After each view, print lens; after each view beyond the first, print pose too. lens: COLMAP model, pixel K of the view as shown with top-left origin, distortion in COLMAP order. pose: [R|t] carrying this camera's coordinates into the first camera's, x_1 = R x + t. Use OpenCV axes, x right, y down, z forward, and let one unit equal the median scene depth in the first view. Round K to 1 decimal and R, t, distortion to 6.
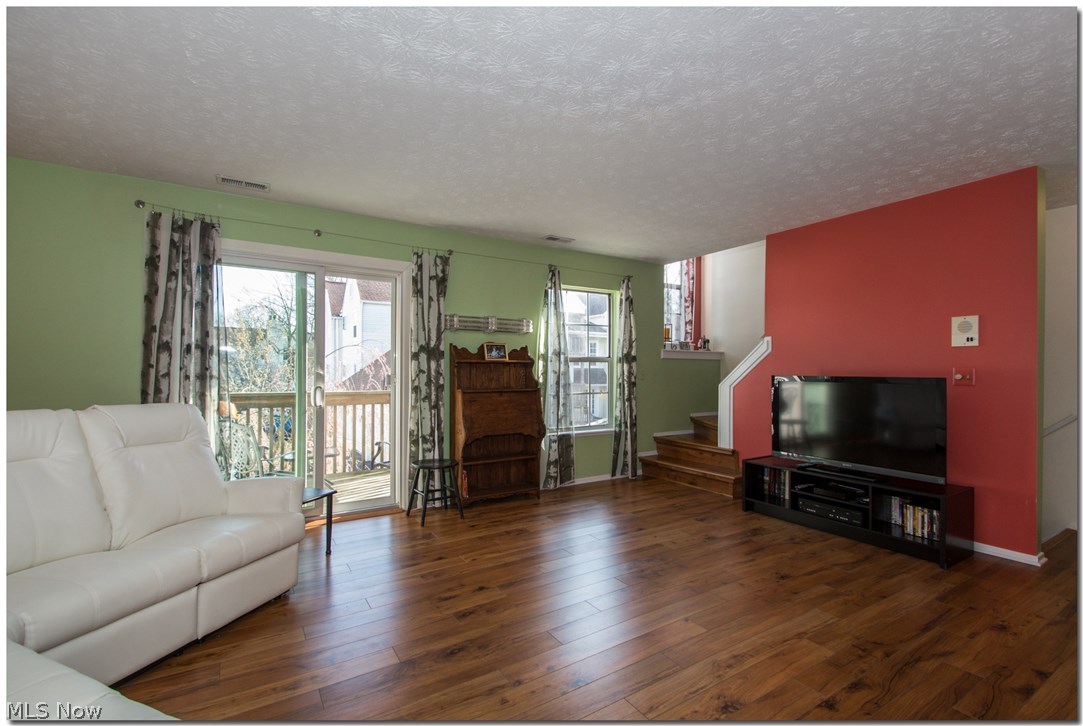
lens RADIAL K [[468.8, 0, 541.5], [0, 468.8, 363.0], [0, 0, 1]] dist [0.015298, -0.000118]
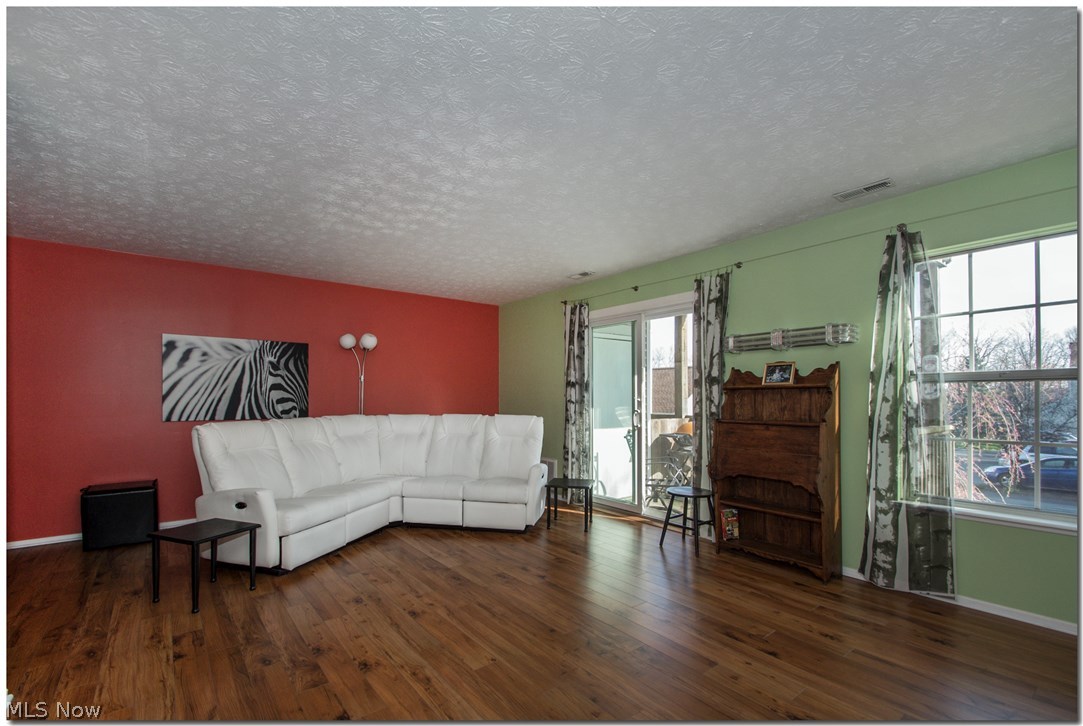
lens RADIAL K [[493.8, 0, 544.2], [0, 493.8, 388.4], [0, 0, 1]] dist [-0.000603, -0.000258]
pose [[0.096376, -0.020719, -0.995129, 0.626308], [0.014874, 0.999702, -0.019374, 0.009895], [0.995234, -0.012935, 0.096655, 0.482931]]
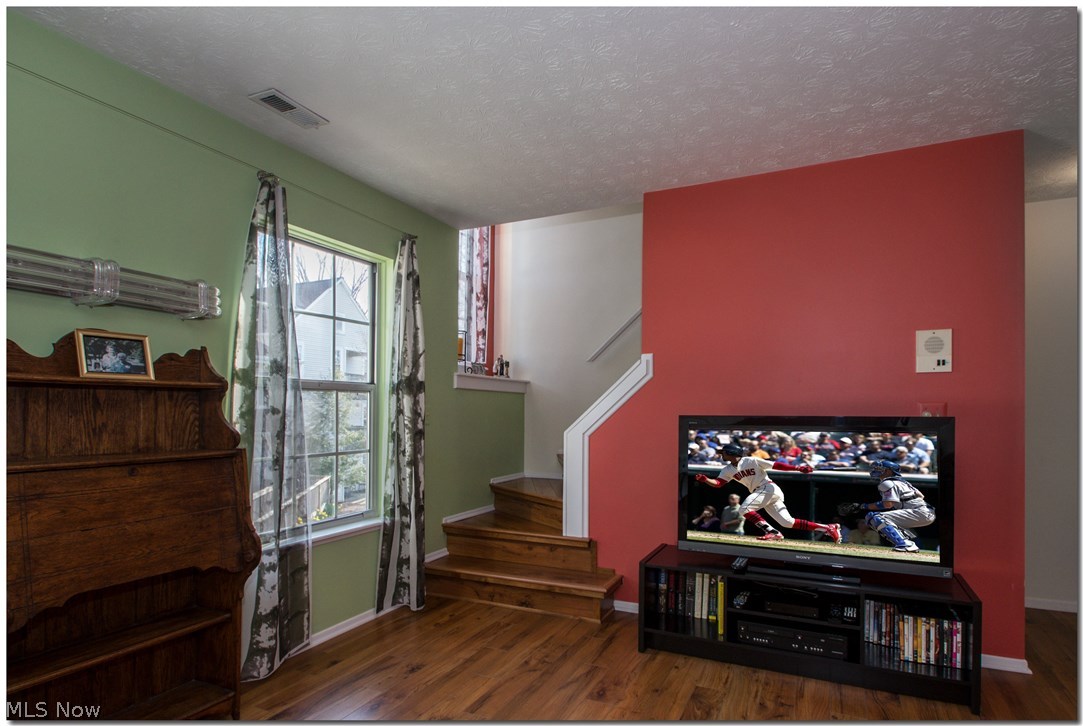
lens RADIAL K [[590.2, 0, 532.4], [0, 590.2, 394.2], [0, 0, 1]] dist [0.003764, 0.000350]
pose [[0.852783, 0.014168, 0.522074, -0.054447], [-0.006568, 0.999844, -0.016406, 0.010938], [-0.522225, 0.010562, 0.852742, 0.388164]]
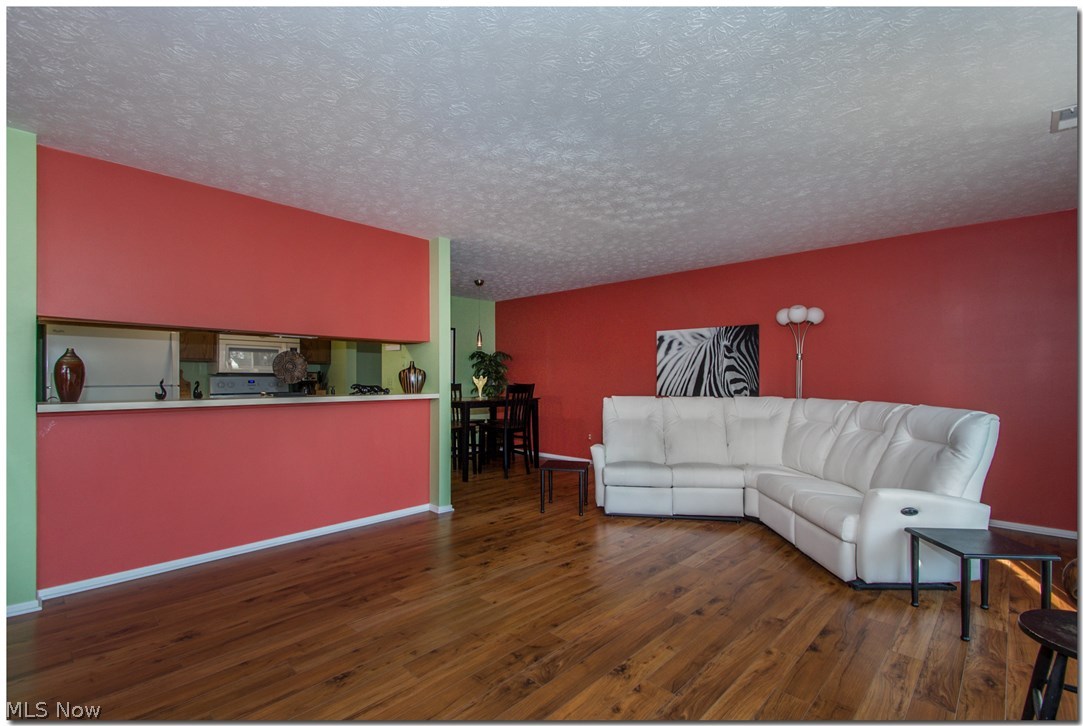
lens RADIAL K [[482.5, 0, 507.1], [0, 482.5, 366.7], [0, 0, 1]] dist [-0.000919, -0.000277]
pose [[-0.981967, -0.002356, -0.189038, 0.236869], [0.003607, 0.999507, -0.031194, 0.007303], [0.189018, -0.031313, -0.981474, 1.029584]]
